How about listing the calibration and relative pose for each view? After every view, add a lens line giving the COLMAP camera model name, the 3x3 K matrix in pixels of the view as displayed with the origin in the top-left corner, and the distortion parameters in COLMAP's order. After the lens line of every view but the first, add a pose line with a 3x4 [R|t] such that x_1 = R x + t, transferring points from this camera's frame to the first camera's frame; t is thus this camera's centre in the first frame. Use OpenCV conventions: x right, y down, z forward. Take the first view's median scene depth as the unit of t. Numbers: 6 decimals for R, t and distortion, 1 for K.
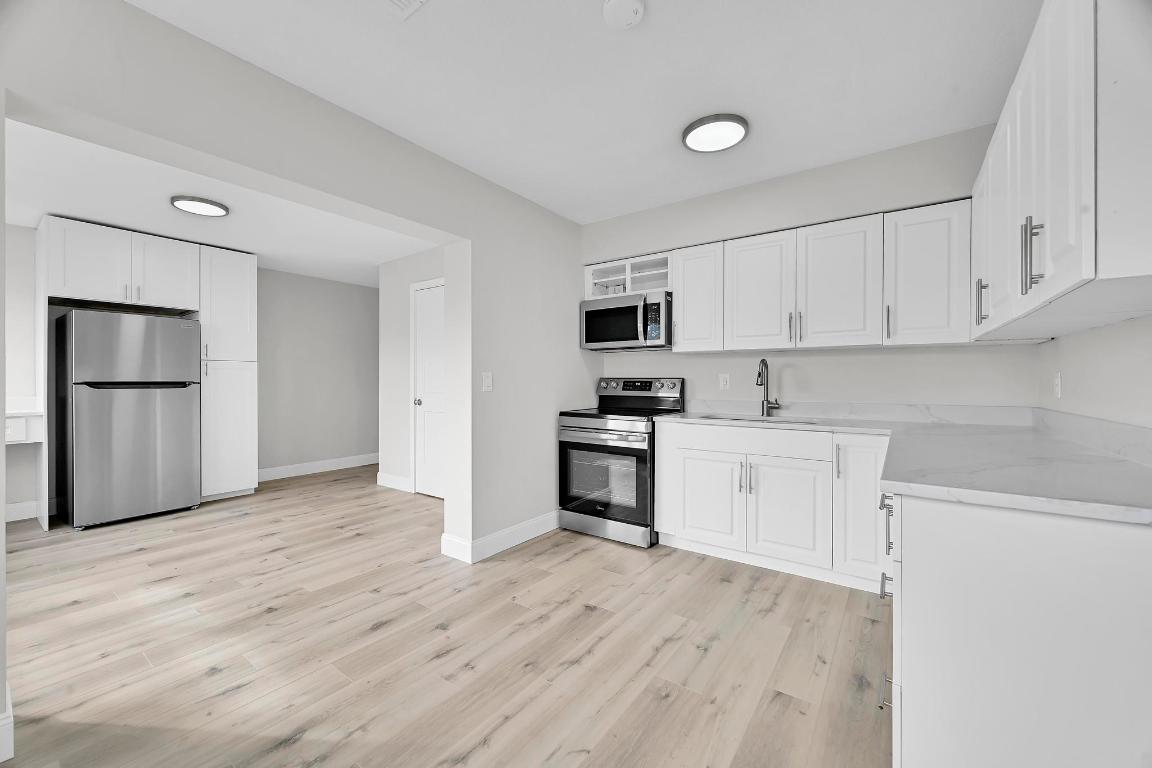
lens RADIAL K [[452.1, 0, 574.4], [0, 452.1, 382.4], [0, 0, 1]] dist [-0.002782, -0.000070]
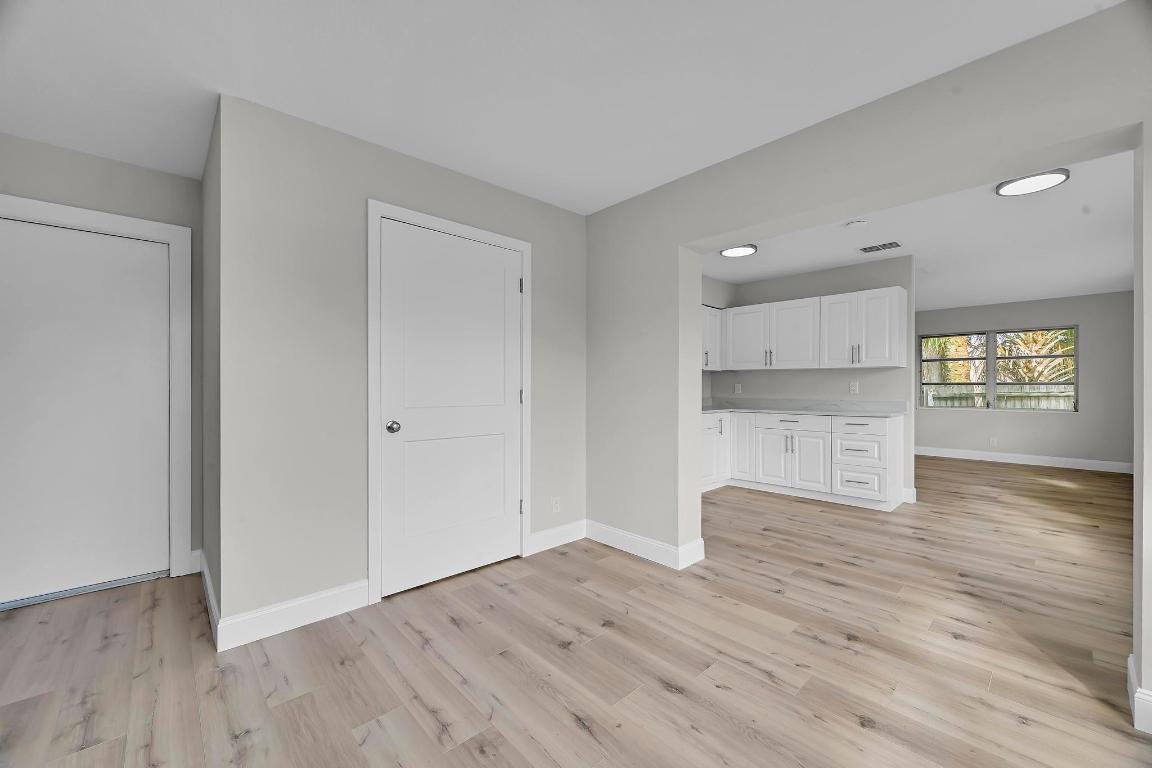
lens RADIAL K [[452.1, 0, 574.4], [0, 452.1, 382.4], [0, 0, 1]] dist [-0.002782, -0.000070]
pose [[0.190924, 0.009065, 0.981563, -1.173426], [0.003754, 0.999943, -0.009965, -0.004463], [-0.981598, 0.005587, 0.190879, 0.958028]]
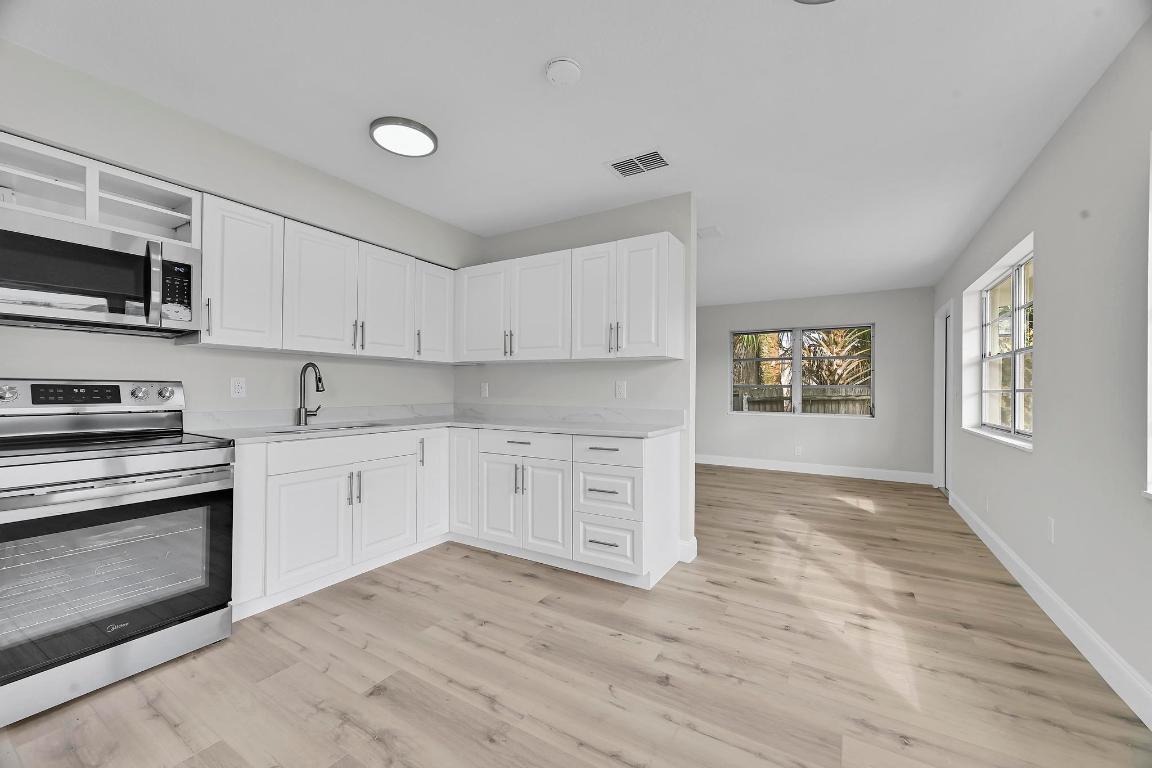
lens RADIAL K [[450.1, 0, 576.0], [0, 450.1, 384.0], [0, 0, 1]] dist [0.001446, 0.000107]
pose [[-0.085093, 0.009427, 0.996328, -0.521721], [-0.002605, 0.999950, -0.009684, -0.000820], [-0.996370, -0.003420, -0.085064, 0.520359]]
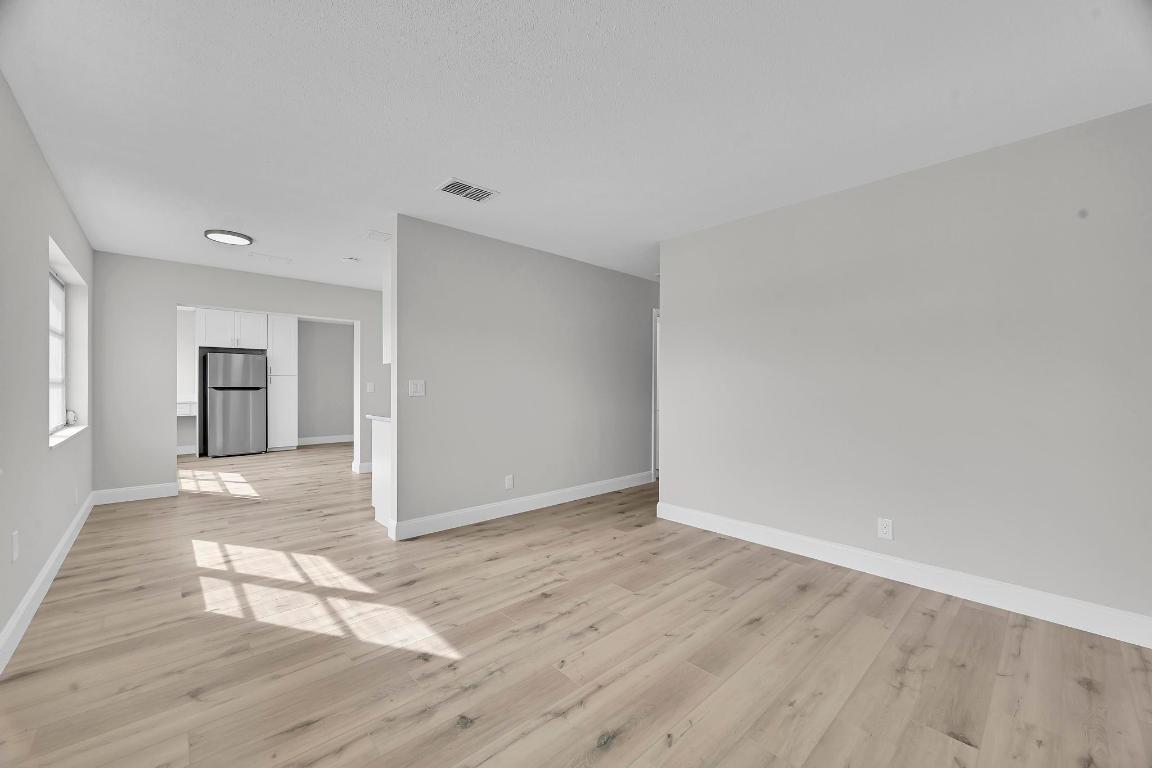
lens RADIAL K [[452.1, 0, 574.4], [0, 452.1, 382.4], [0, 0, 1]] dist [-0.002782, -0.000070]
pose [[0.980235, -0.001459, -0.197831, 1.026057], [-0.001182, 0.999912, -0.013231, 0.002156], [0.197833, 0.013203, 0.980147, -0.763158]]
